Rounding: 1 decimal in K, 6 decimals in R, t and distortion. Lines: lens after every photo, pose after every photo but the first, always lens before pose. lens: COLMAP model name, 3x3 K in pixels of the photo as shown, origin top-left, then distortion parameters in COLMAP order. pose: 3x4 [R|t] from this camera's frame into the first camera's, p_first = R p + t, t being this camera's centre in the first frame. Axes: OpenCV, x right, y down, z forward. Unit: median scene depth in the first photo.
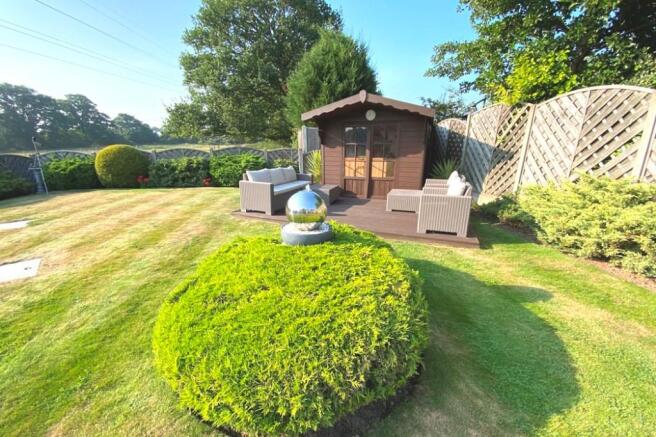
lens RADIAL K [[269.6, 0, 330.7], [0, 269.6, 220.0], [0, 0, 1]] dist [0.001537, -0.010972]
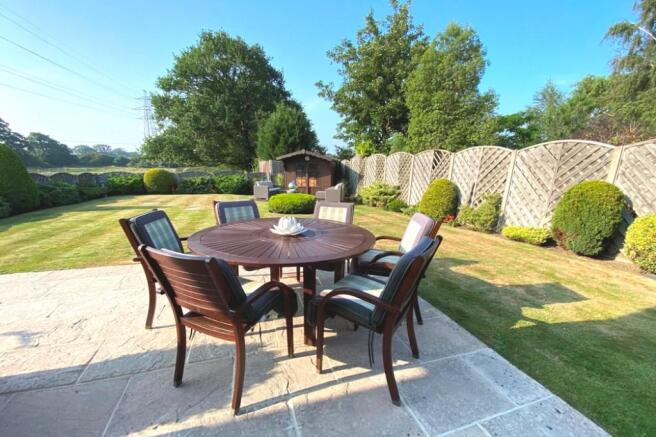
lens RADIAL K [[269.6, 0, 338.0], [0, 269.6, 247.5], [0, 0, 1]] dist [0.001537, -0.010972]
pose [[0.970806, -0.047483, 0.235118, -0.113217], [0.046604, 0.998870, 0.009296, 0.236901], [-0.235294, 0.001933, 0.971922, -0.847227]]
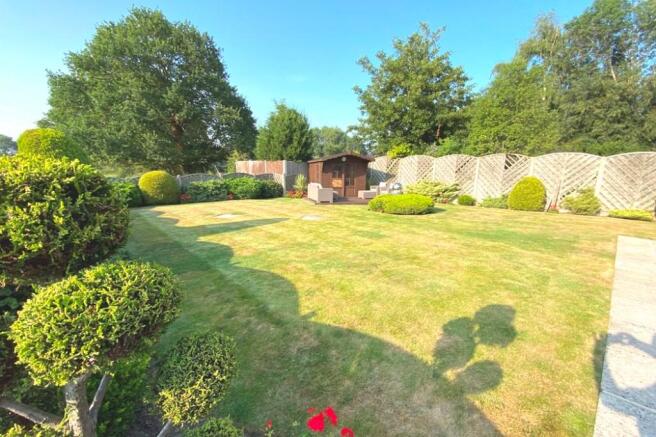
lens RADIAL K [[269.6, 0, 329.4], [0, 269.6, 222.3], [0, 0, 1]] dist [0.001537, -0.010972]
pose [[0.791518, -0.111370, 0.600912, -0.910812], [0.160665, 0.986589, -0.028778, 0.116394], [-0.589649, 0.119324, 0.798797, -0.433489]]
